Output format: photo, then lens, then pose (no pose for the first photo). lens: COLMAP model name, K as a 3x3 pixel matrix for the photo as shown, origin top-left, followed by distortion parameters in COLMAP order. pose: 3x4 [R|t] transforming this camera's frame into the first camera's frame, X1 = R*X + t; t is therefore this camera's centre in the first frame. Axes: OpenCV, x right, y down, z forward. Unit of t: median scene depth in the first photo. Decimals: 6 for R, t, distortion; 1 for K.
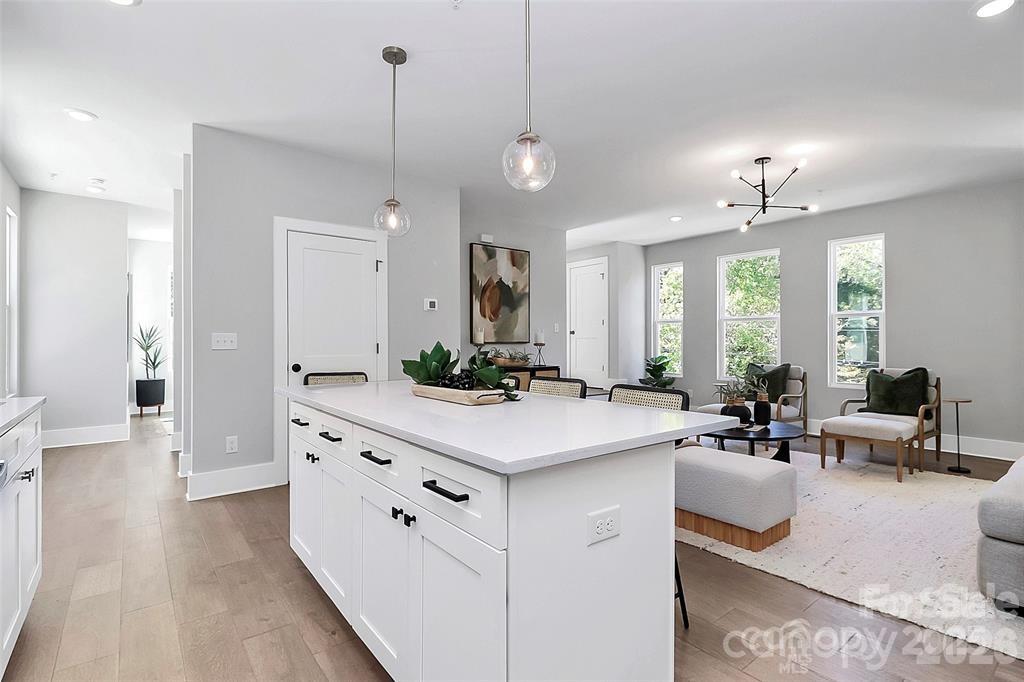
lens RADIAL K [[493.0, 0, 517.3], [0, 493.0, 340.7], [0, 0, 1]] dist [-0.002951, -0.000147]
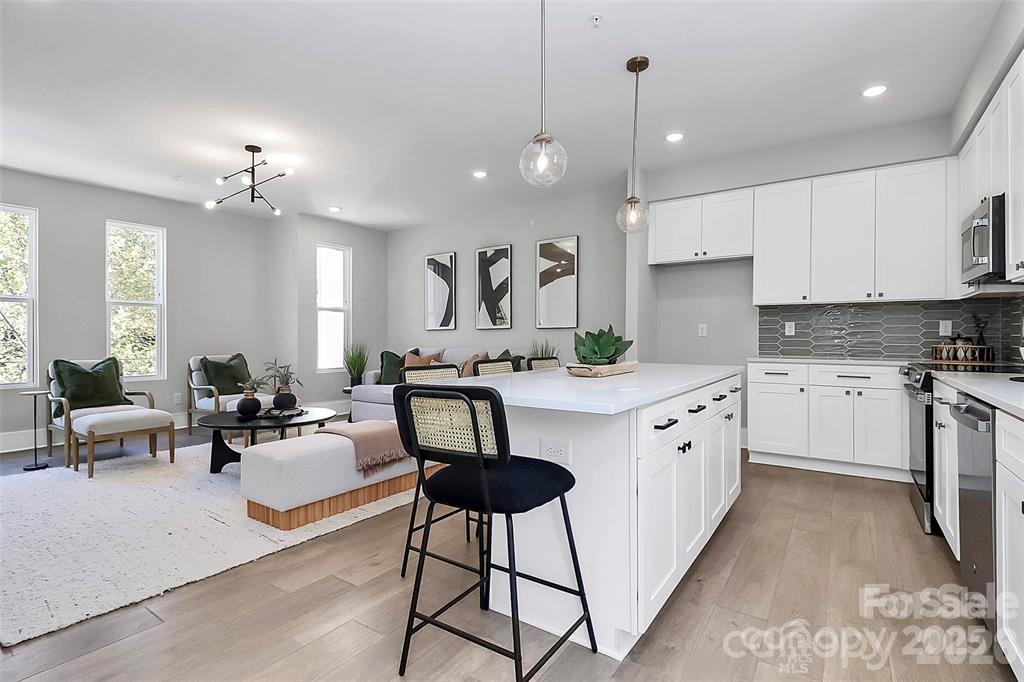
lens RADIAL K [[486.9, 0, 516.2], [0, 486.9, 331.3], [0, 0, 1]] dist [-0.001423, -0.000101]
pose [[-0.298683, 0.000179, 0.954352, -1.030113], [0.008327, 0.999962, 0.002419, 0.011395], [-0.954316, 0.008670, -0.298673, 1.355270]]
